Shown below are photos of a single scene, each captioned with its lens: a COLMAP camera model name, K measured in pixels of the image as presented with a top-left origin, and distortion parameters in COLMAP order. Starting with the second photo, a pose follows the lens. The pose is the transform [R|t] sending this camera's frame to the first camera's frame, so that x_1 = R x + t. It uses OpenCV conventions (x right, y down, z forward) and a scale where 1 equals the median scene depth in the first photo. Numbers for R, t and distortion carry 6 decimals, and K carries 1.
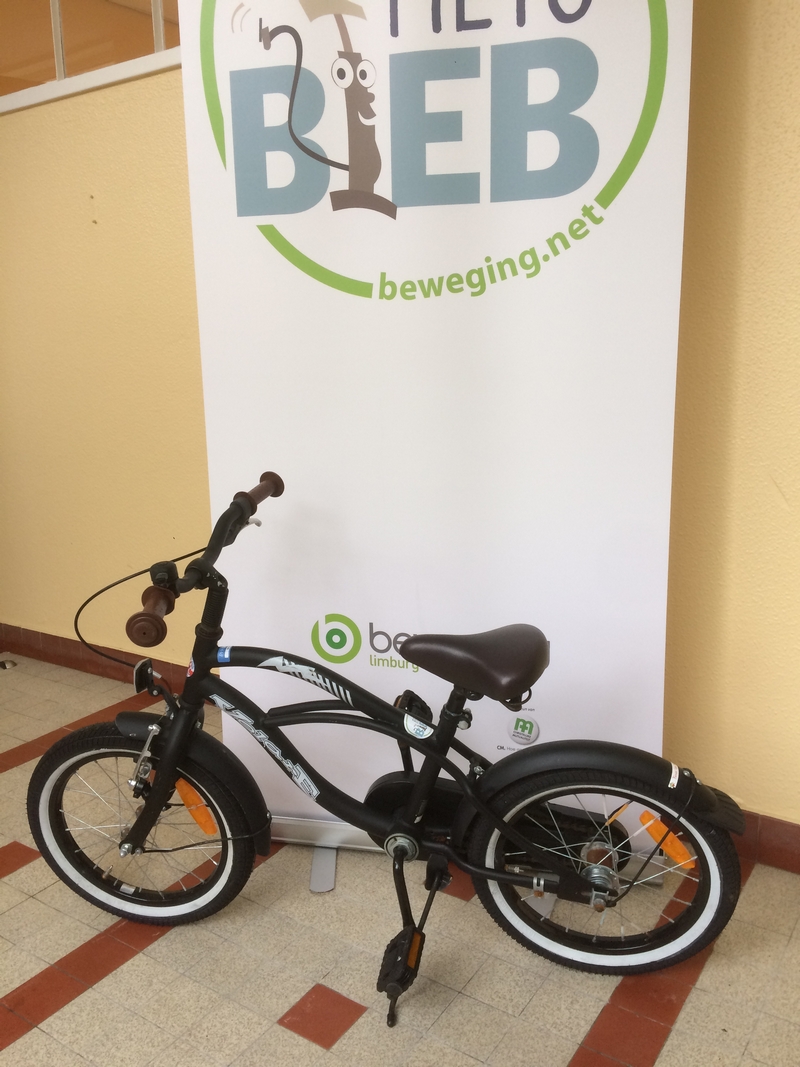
lens RADIAL K [[894.4, 0, 392.0], [0, 894.4, 529.3], [0, 0, 1]] dist [0.124285, -0.176597]
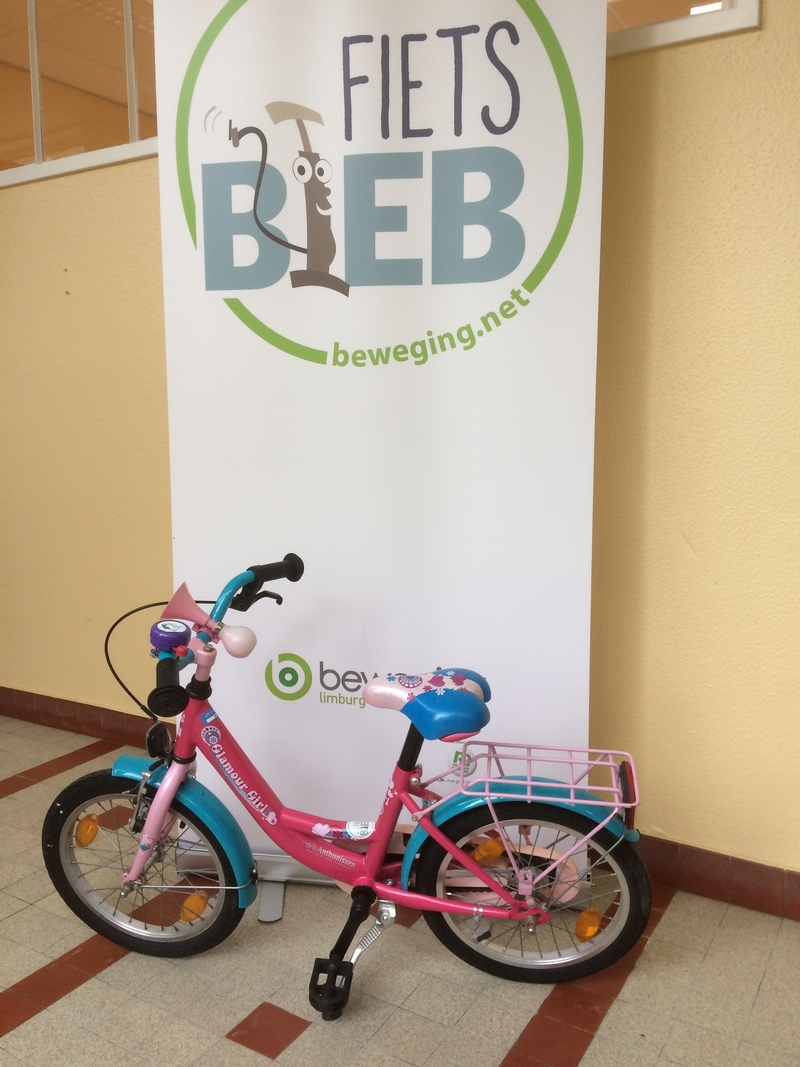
lens RADIAL K [[894.4, 0, 391.6], [0, 894.4, 529.0], [0, 0, 1]] dist [0.124285, -0.176597]
pose [[0.998662, 0.012195, 0.050247, 0.005194], [-0.008077, 0.996652, -0.081366, 0.036711], [-0.051071, 0.080852, 0.995417, -0.095832]]
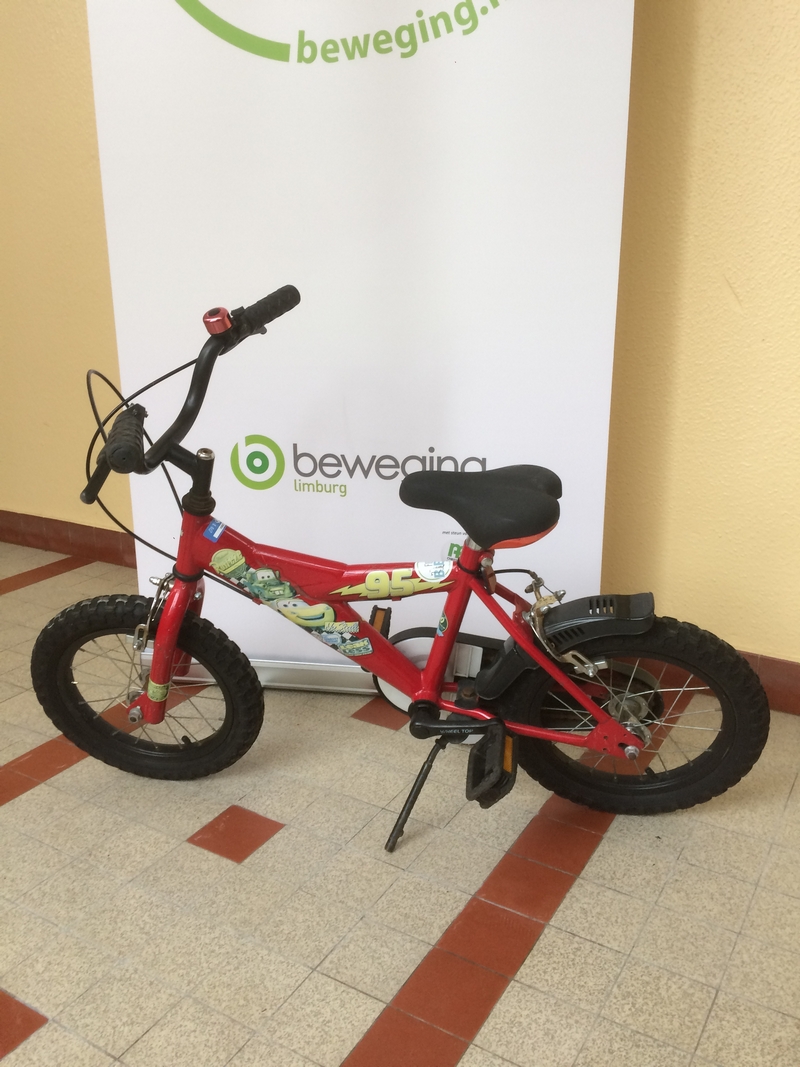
lens RADIAL K [[894.4, 0, 395.9], [0, 894.4, 527.0], [0, 0, 1]] dist [0.124285, -0.176597]
pose [[0.998810, -0.001178, 0.048750, 0.039153], [-0.002209, 0.997588, 0.069376, 0.139996], [-0.048714, -0.069401, 0.996399, 0.077394]]
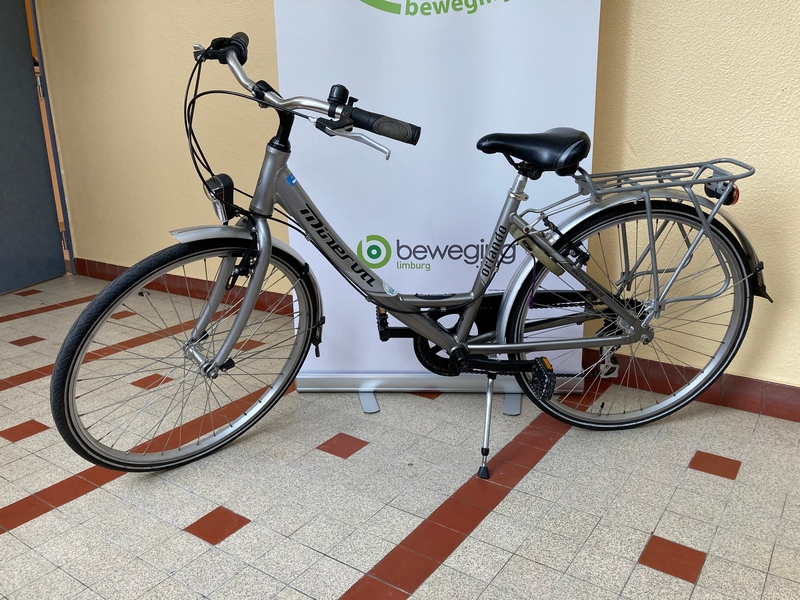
lens RADIAL K [[647.8, 0, 399.3], [0, 647.8, 294.1], [0, 0, 1]] dist [0.024136, -0.012761]
pose [[0.999896, 0.010817, -0.009575, 0.034226], [-0.010351, 0.998820, 0.047443, 0.176230], [0.010077, -0.047339, 0.998828, -0.171631]]
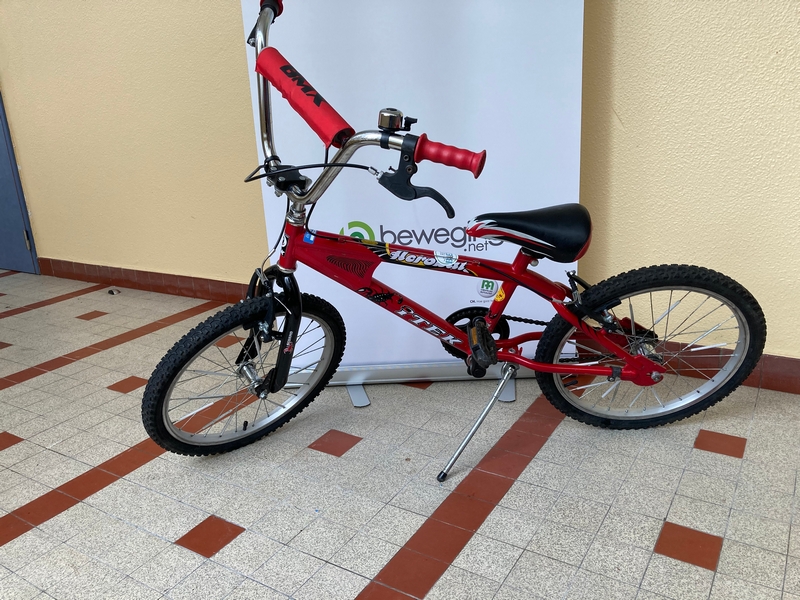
lens RADIAL K [[647.8, 0, 390.6], [0, 647.8, 298.5], [0, 0, 1]] dist [0.024136, -0.012761]
pose [[0.999186, -0.034644, 0.020664, 0.006927], [0.032897, 0.996284, 0.079600, 0.170847], [-0.023345, -0.078855, 0.996613, -0.121315]]
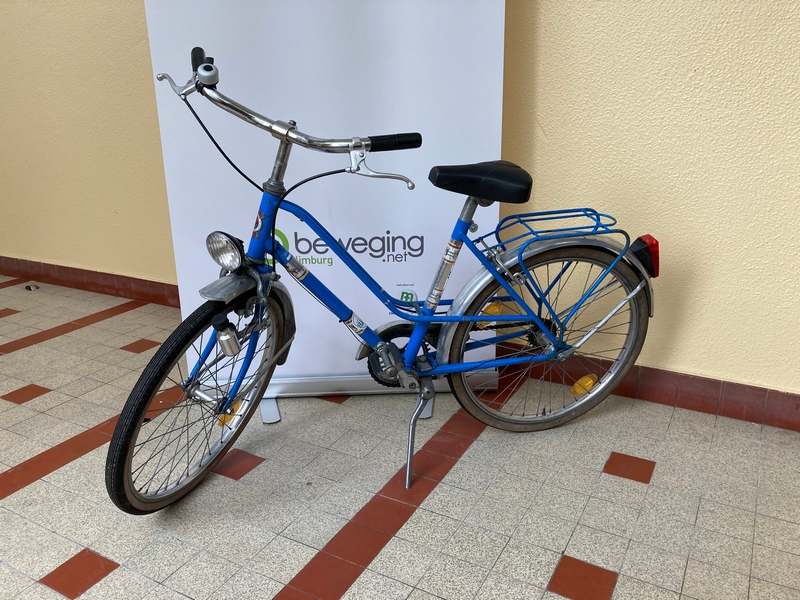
lens RADIAL K [[647.8, 0, 396.9], [0, 647.8, 289.7], [0, 0, 1]] dist [0.024136, -0.012761]
pose [[0.996359, -0.014489, 0.084022, 0.096768], [0.007521, 0.996549, 0.082661, 0.139010], [-0.084929, -0.081728, 0.993029, -0.075922]]
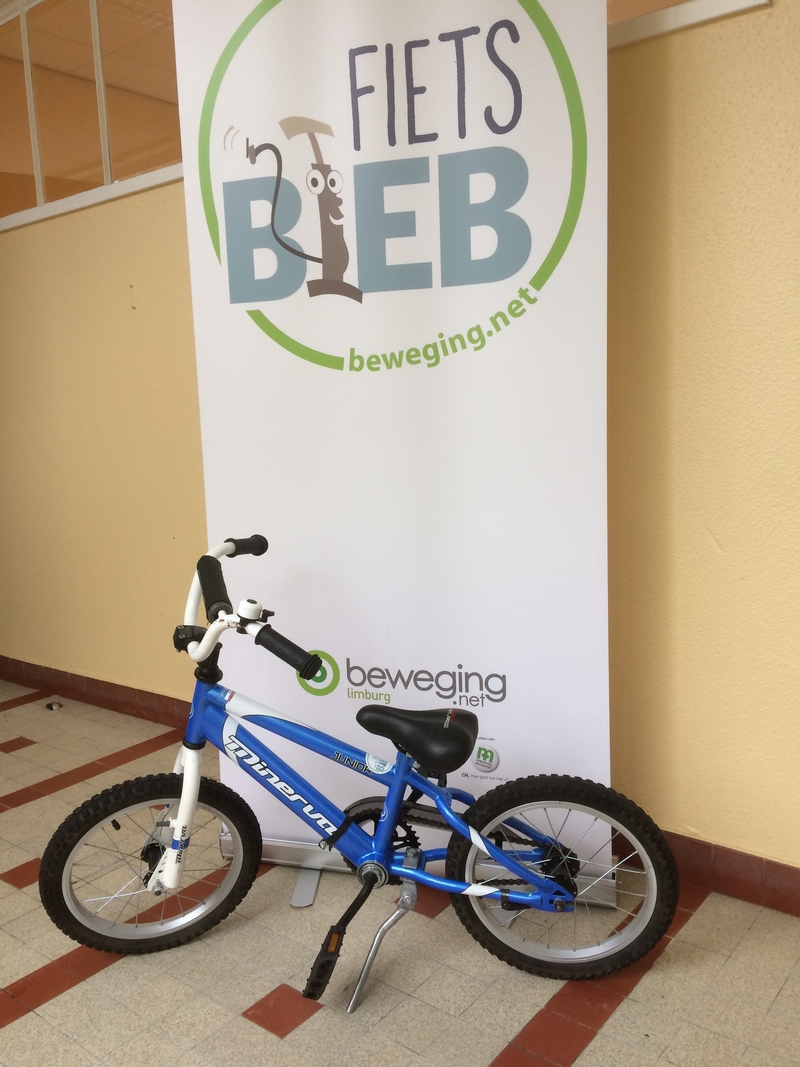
lens RADIAL K [[894.4, 0, 396.1], [0, 894.4, 529.9], [0, 0, 1]] dist [0.124285, -0.176597]
pose [[0.996747, -0.005407, -0.080418, 0.139939], [-0.000148, 0.997623, -0.068906, 0.025094], [0.080599, 0.068693, 0.994377, -0.118771]]
